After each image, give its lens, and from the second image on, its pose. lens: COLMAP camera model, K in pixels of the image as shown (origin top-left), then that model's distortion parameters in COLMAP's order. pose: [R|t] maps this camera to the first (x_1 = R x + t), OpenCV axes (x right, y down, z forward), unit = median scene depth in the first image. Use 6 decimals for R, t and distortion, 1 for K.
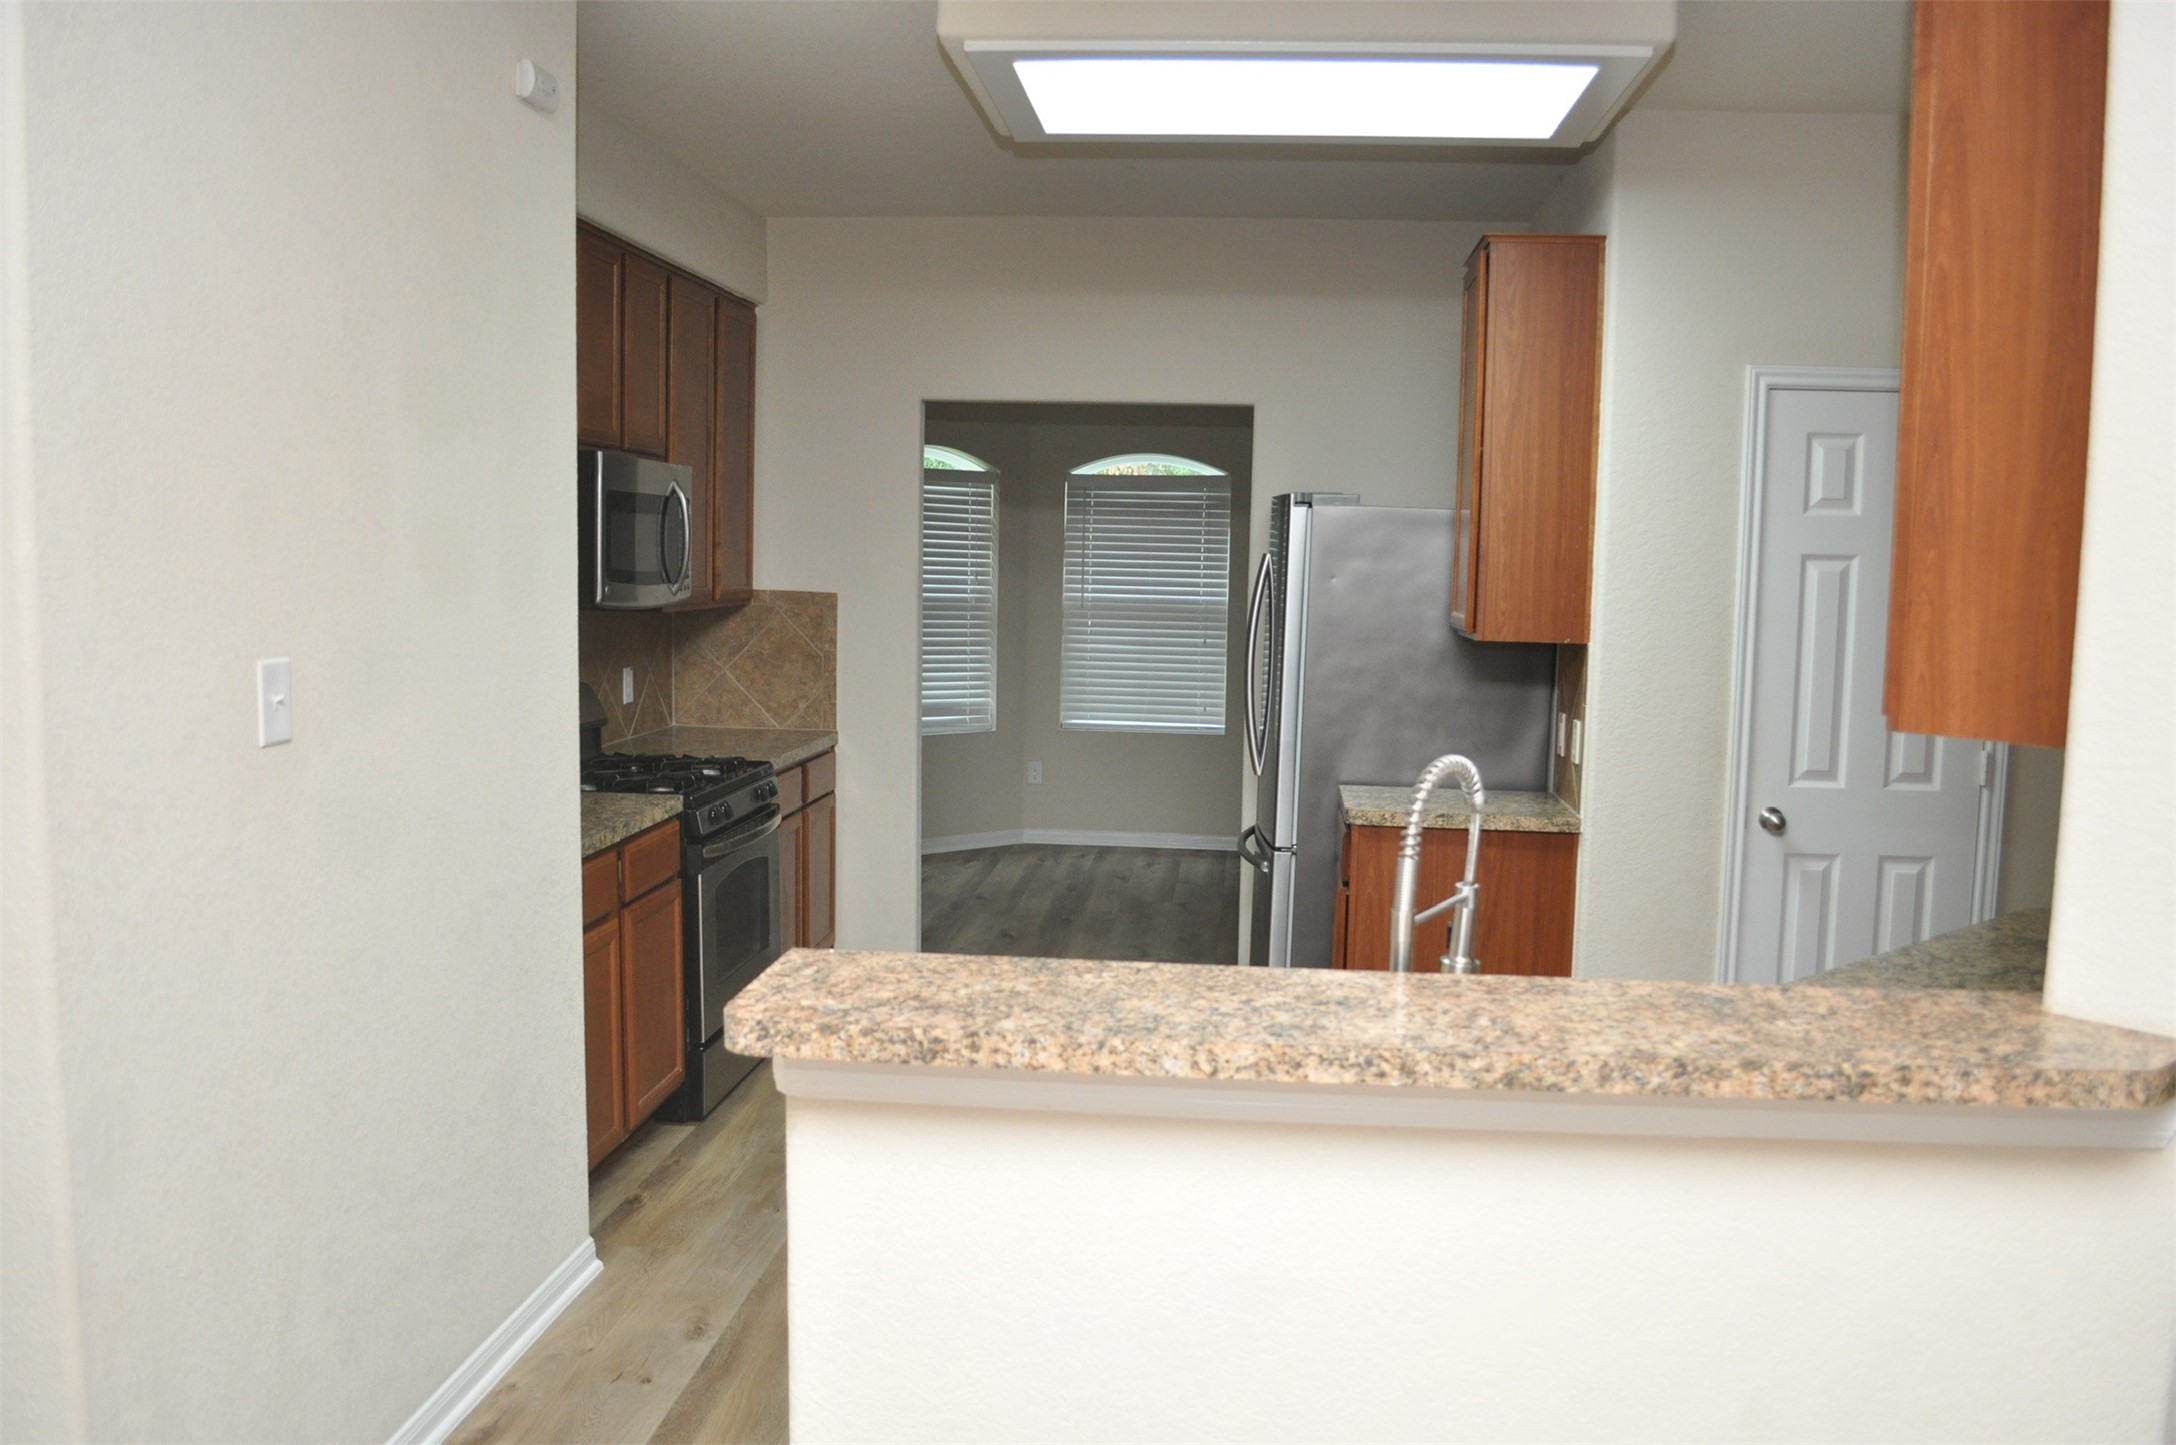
lens RADIAL K [[1742.7, 0, 1088.6], [0, 1742.7, 725.2], [0, 0, 1]] dist [-0.089965, 0.018532]
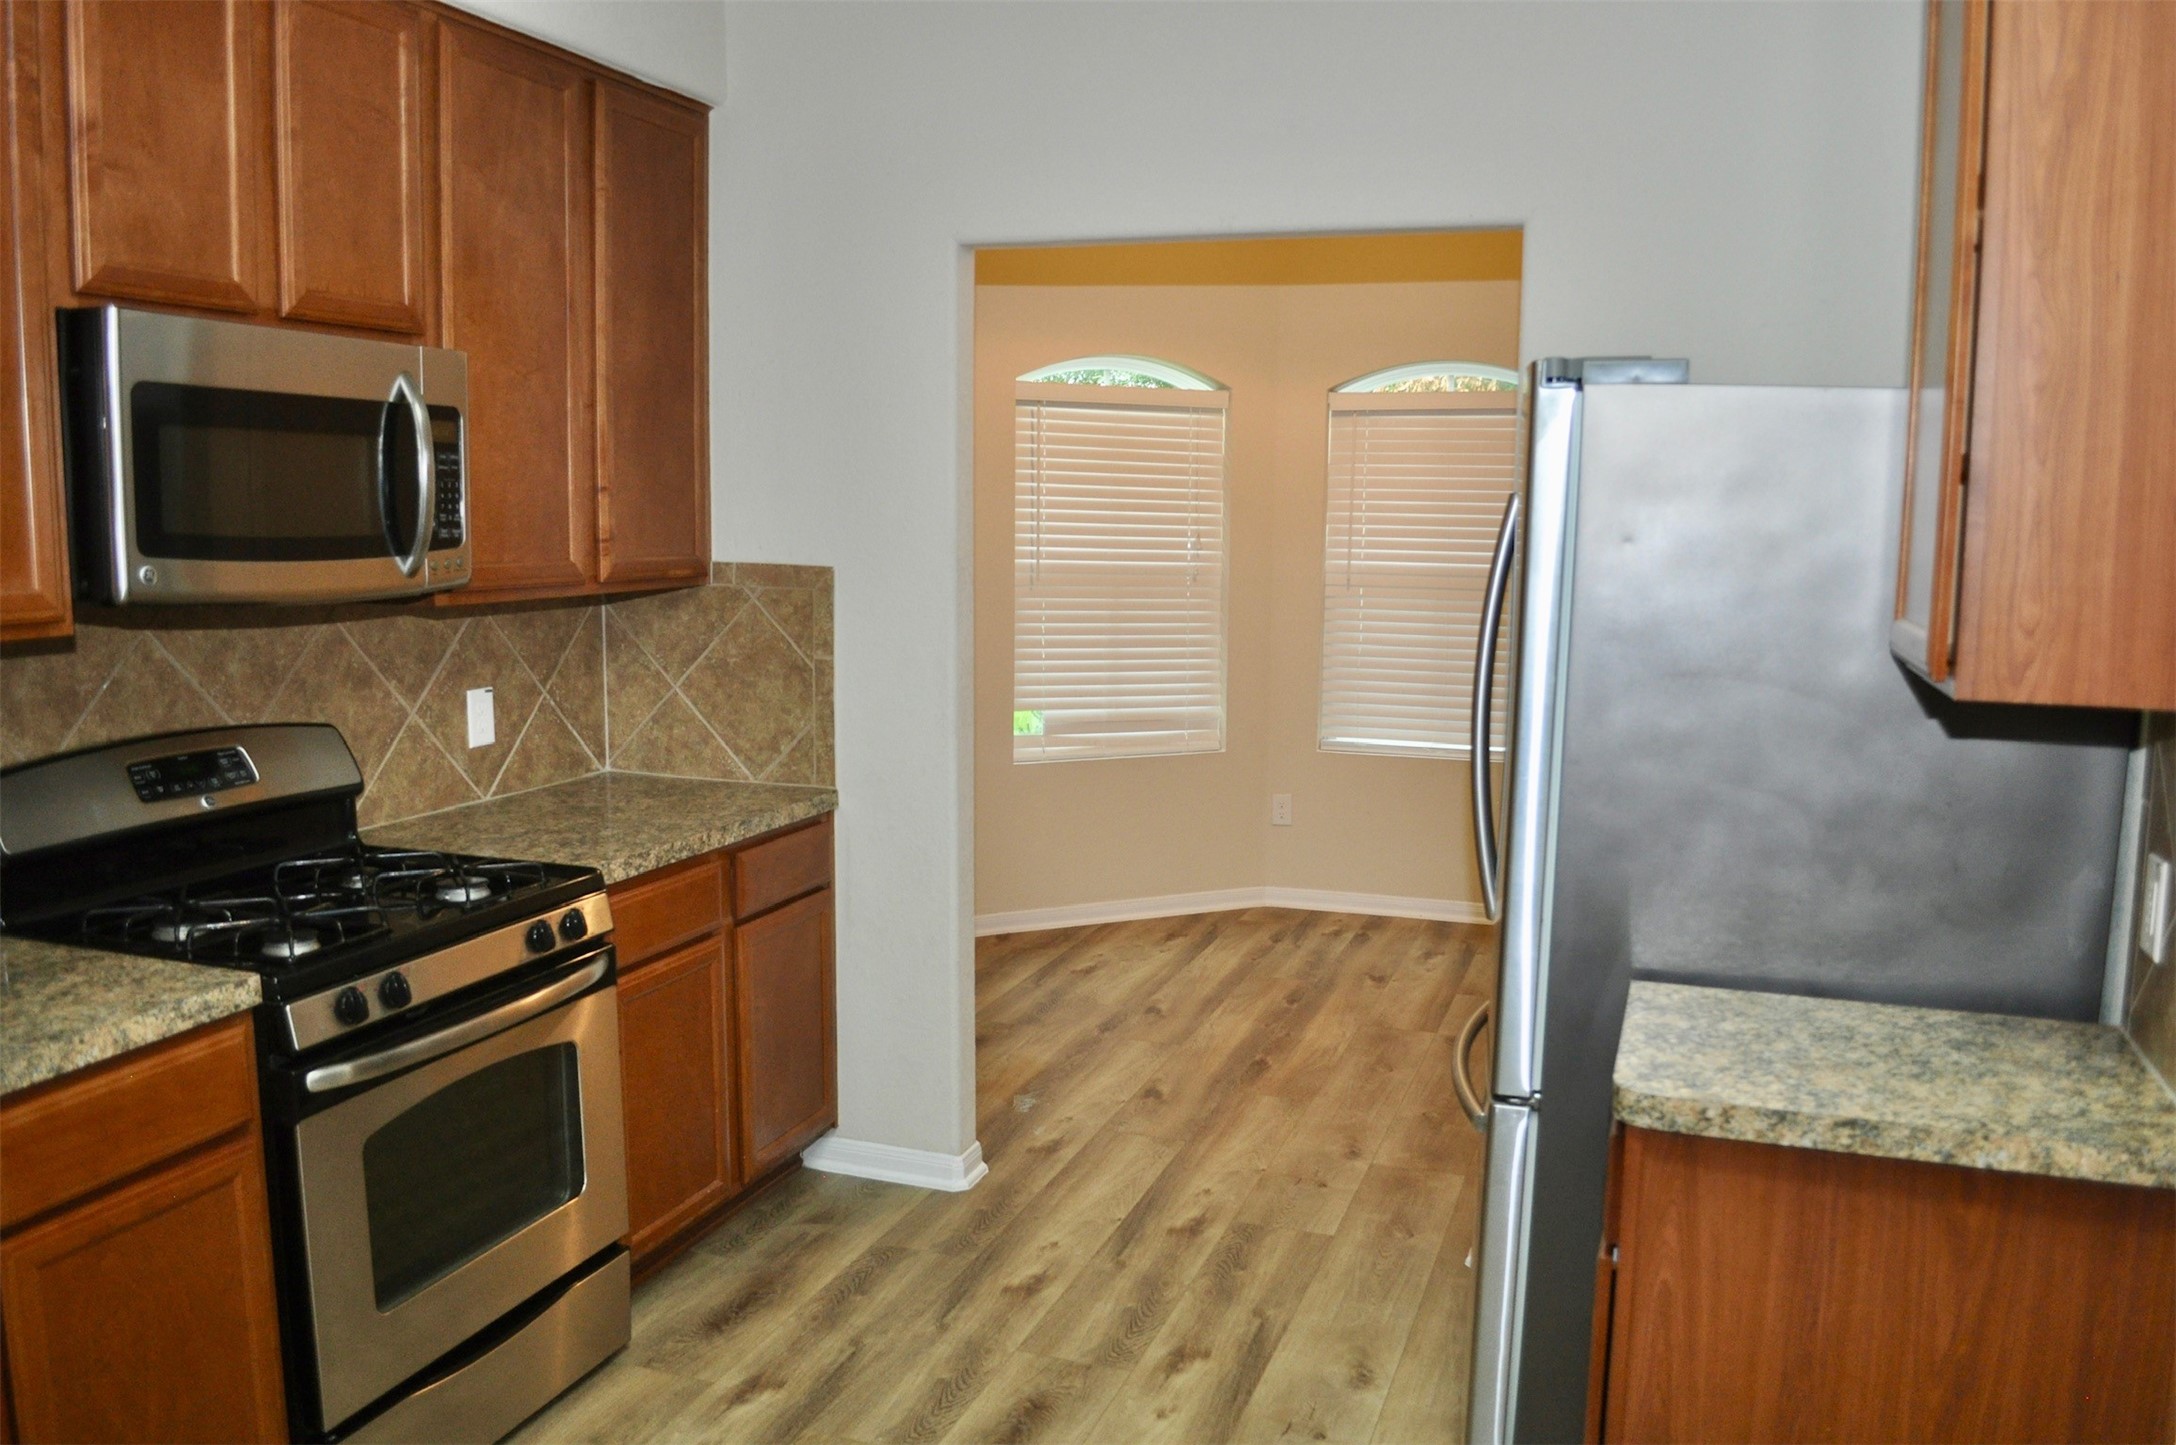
lens RADIAL K [[1742.7, 0, 1075.4], [0, 1742.7, 736.5], [0, 0, 1]] dist [-0.089965, 0.018532]
pose [[0.969915, 0.021499, -0.242492, 0.089694], [-0.014340, 0.999409, 0.031246, -0.036256], [0.243020, -0.026829, 0.969650, 0.418659]]
